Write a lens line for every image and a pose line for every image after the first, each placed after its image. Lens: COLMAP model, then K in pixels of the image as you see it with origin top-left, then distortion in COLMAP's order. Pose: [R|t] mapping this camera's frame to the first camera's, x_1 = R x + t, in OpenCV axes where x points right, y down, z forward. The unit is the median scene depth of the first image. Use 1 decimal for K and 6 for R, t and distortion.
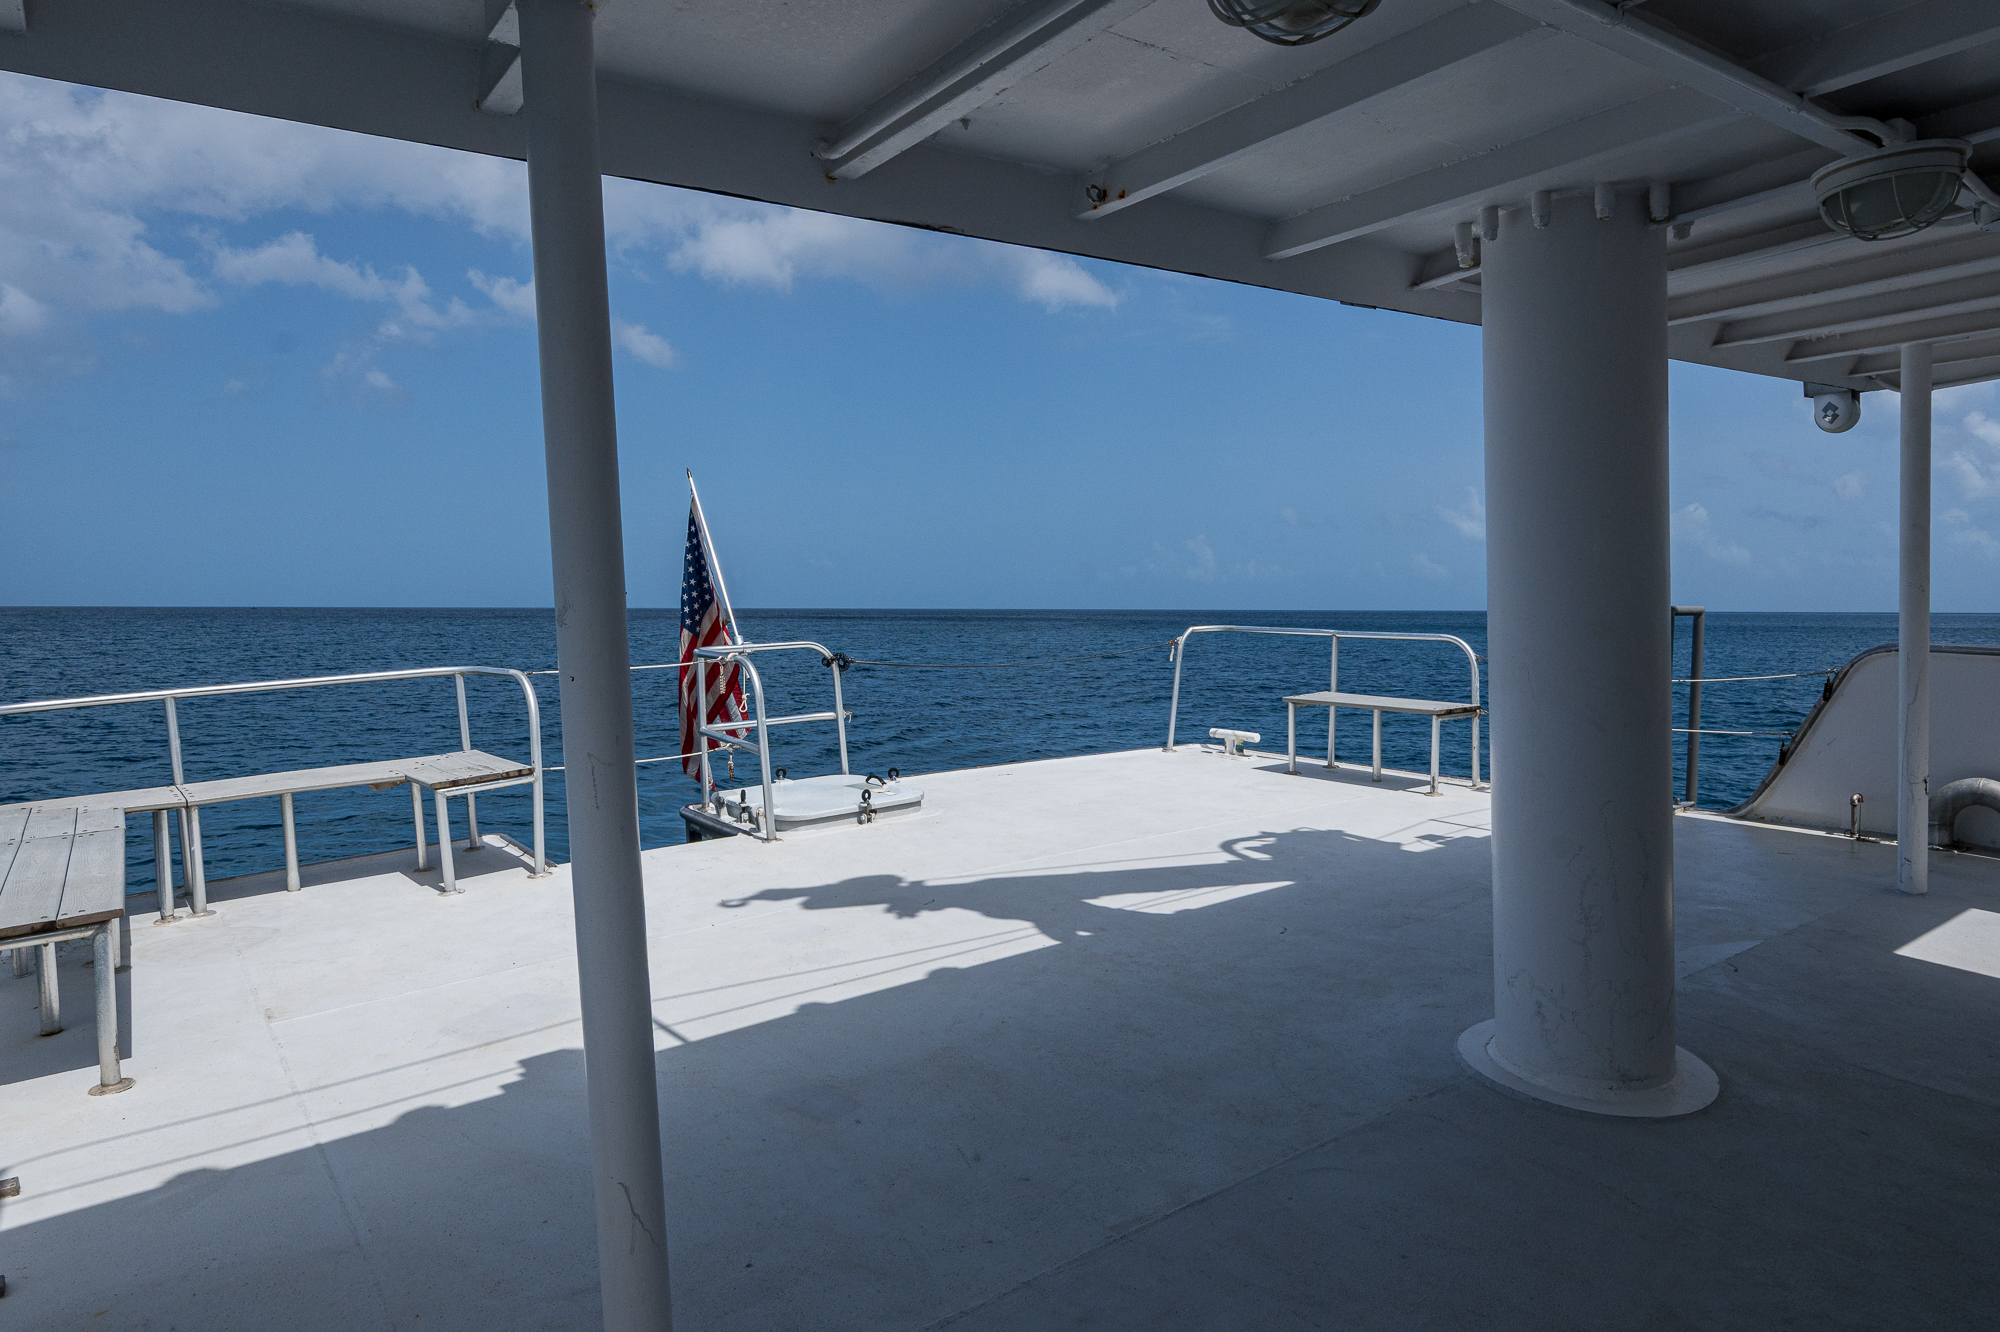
lens RADIAL K [[1186.3, 0, 930.1], [0, 1186.3, 660.6], [0, 0, 1]] dist [0.006644, -0.002850]
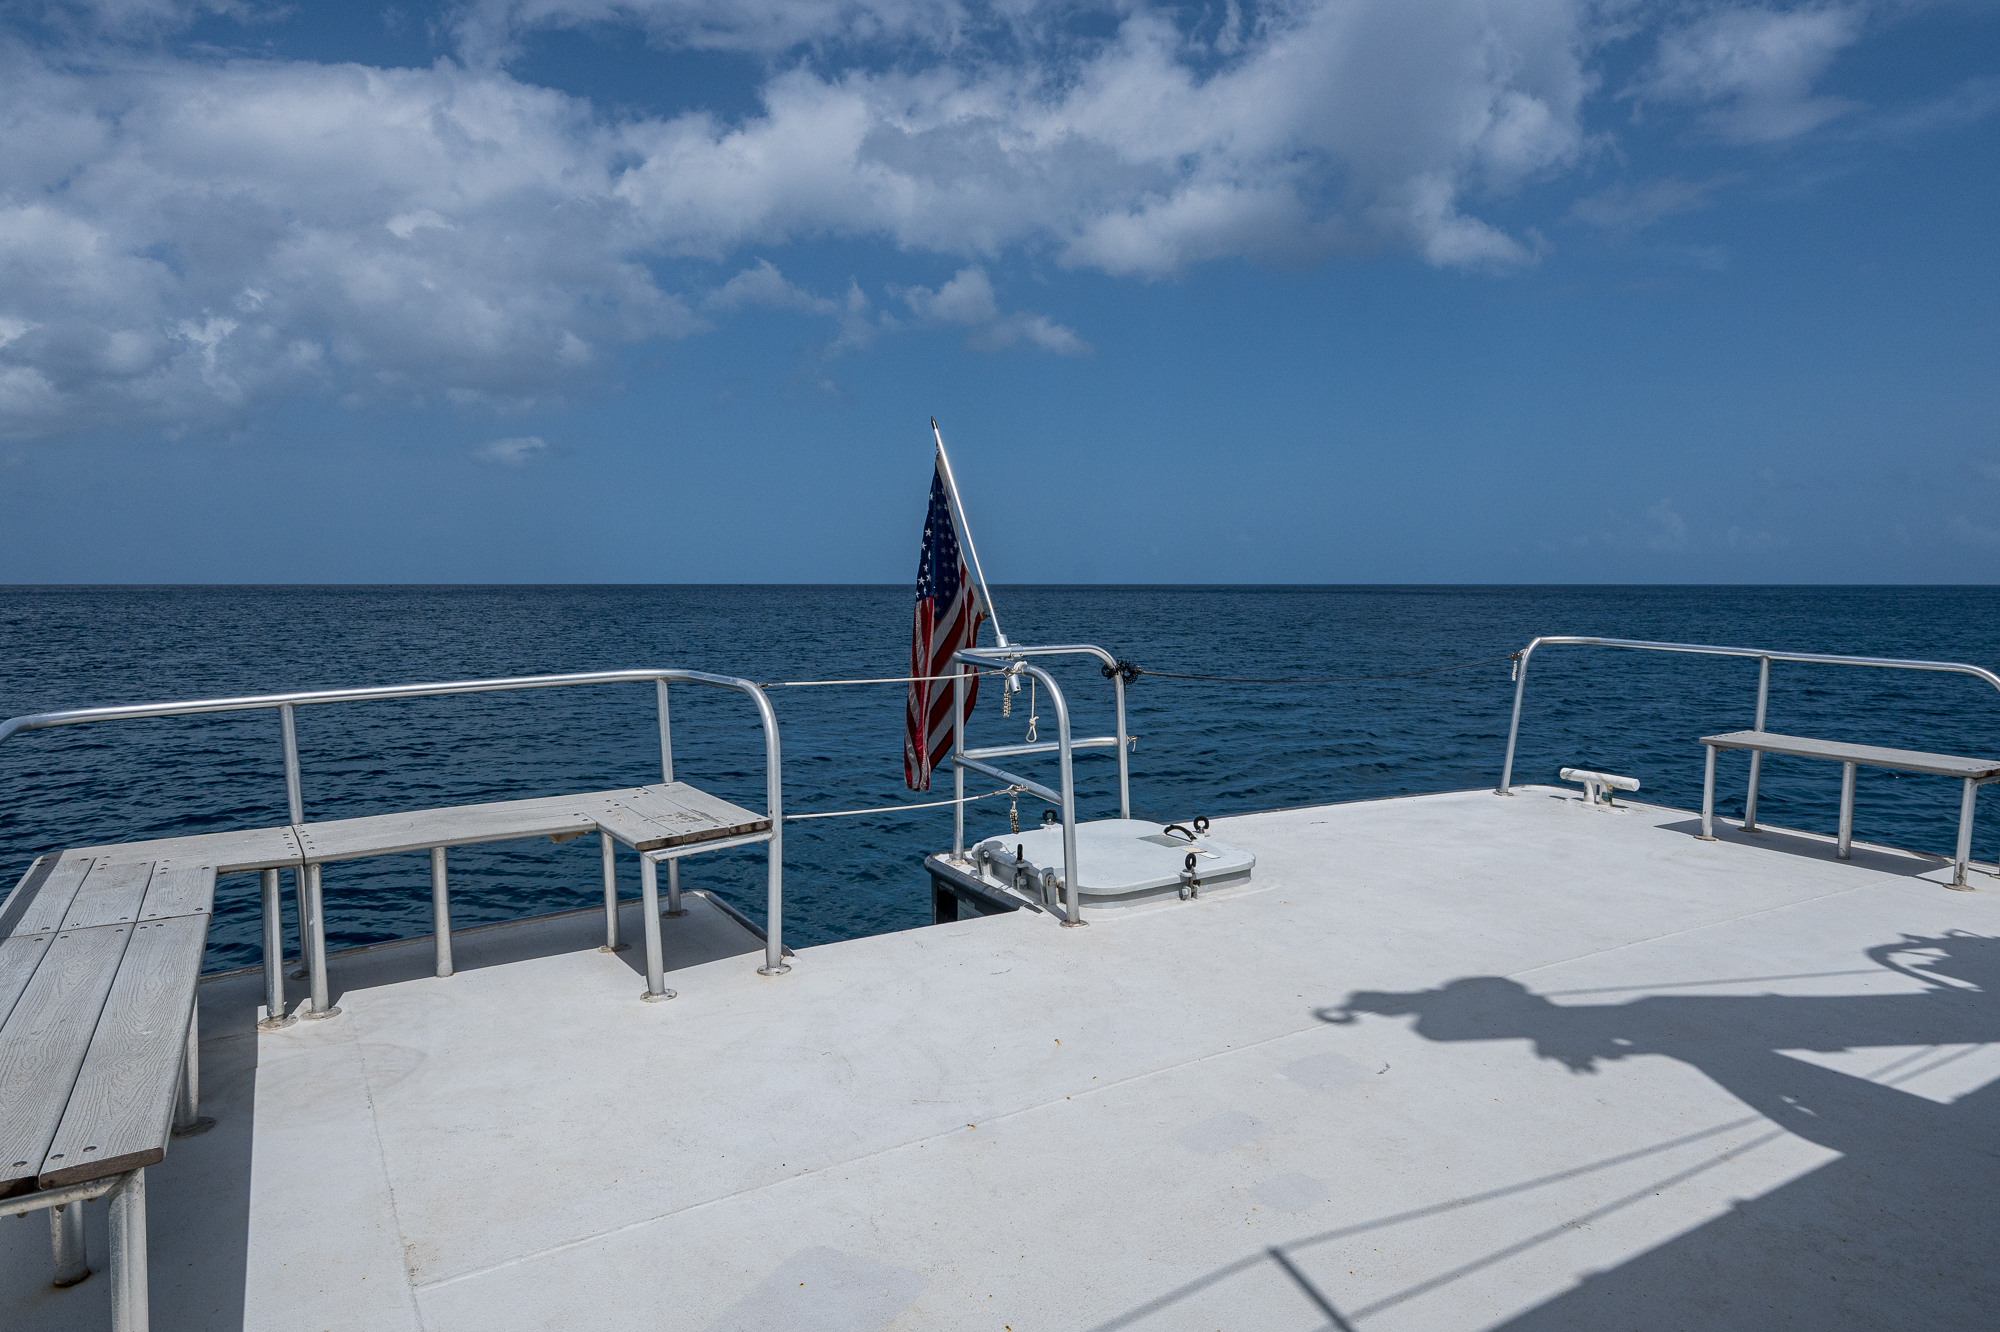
lens RADIAL K [[1176.2, 0, 934.3], [0, 1176.2, 665.3], [0, 0, 1]] dist [-0.014034, -0.001192]
pose [[0.995701, 0.034691, -0.085880, -0.153610], [-0.033214, 0.999276, 0.018565, -0.015312], [0.086461, -0.015633, 0.996133, 0.266259]]
